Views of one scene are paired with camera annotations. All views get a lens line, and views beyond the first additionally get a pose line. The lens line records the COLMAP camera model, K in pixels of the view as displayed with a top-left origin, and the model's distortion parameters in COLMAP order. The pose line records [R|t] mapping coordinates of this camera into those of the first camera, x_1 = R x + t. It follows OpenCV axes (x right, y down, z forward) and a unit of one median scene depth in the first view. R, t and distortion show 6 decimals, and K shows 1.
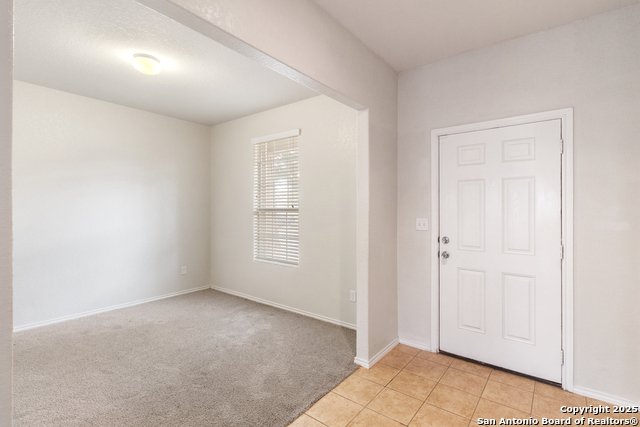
lens RADIAL K [[300.3, 0, 323.9], [0, 300.3, 213.4], [0, 0, 1]] dist [-0.001107, -0.000154]
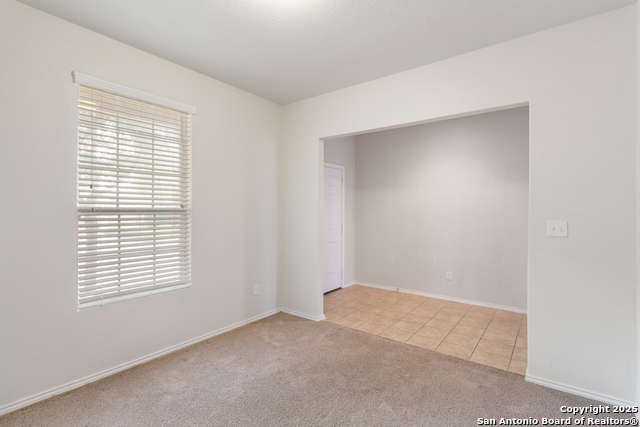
lens RADIAL K [[300.3, 0, 322.5], [0, 300.3, 215.1], [0, 0, 1]] dist [-0.001107, -0.000154]
pose [[-0.003280, -0.016591, 0.999857, -0.978056], [0.015738, 0.999738, 0.016640, -0.008657], [-0.999871, 0.015790, -0.003018, 0.757425]]
